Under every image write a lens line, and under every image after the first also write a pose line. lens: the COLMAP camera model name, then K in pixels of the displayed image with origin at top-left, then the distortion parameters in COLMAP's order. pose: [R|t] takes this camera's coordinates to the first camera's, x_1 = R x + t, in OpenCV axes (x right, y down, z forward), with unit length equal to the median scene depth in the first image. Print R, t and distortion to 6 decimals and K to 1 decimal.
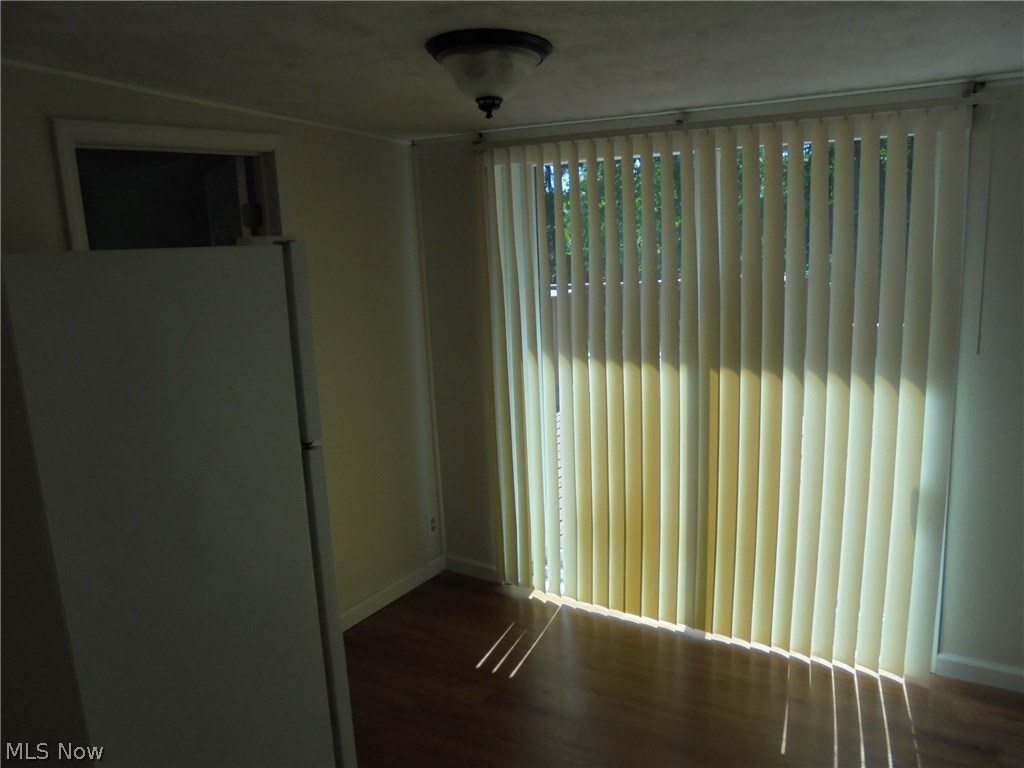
lens RADIAL K [[792.6, 0, 510.8], [0, 792.6, 379.7], [0, 0, 1]] dist [-0.127969, 0.126230]
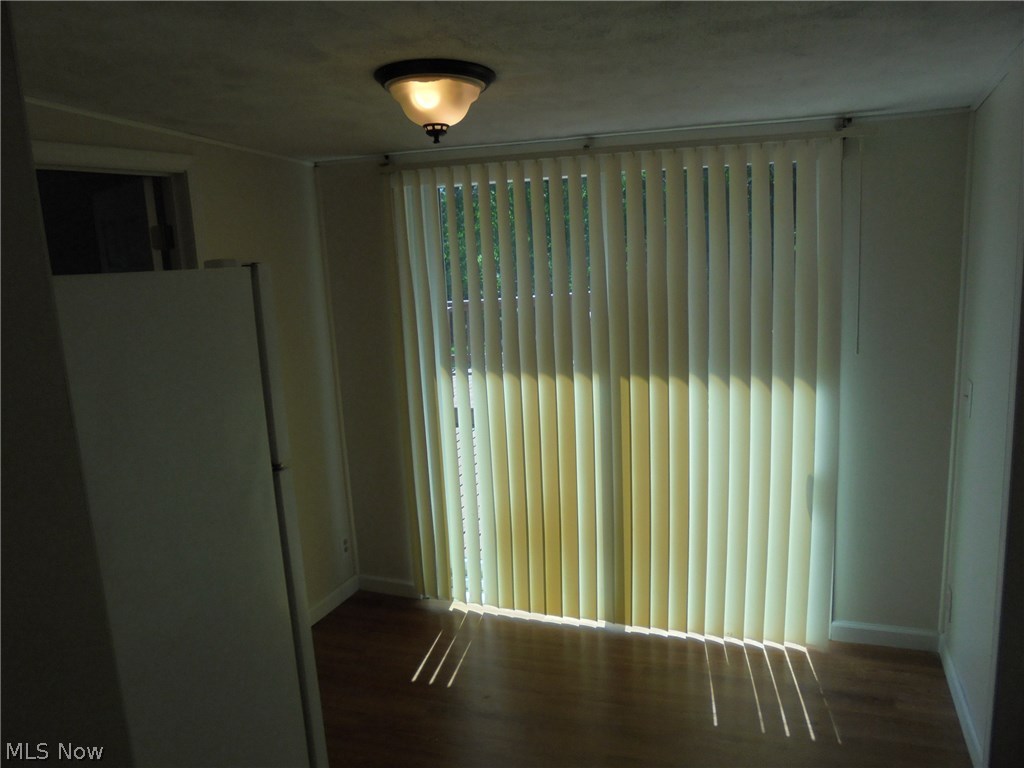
lens RADIAL K [[792.6, 0, 510.8], [0, 792.6, 379.7], [0, 0, 1]] dist [-0.127969, 0.126230]
pose [[0.980291, -0.040136, 0.193437, -0.099465], [0.044525, 0.998839, -0.018393, 0.002775], [-0.192474, 0.026643, 0.980940, -0.024105]]
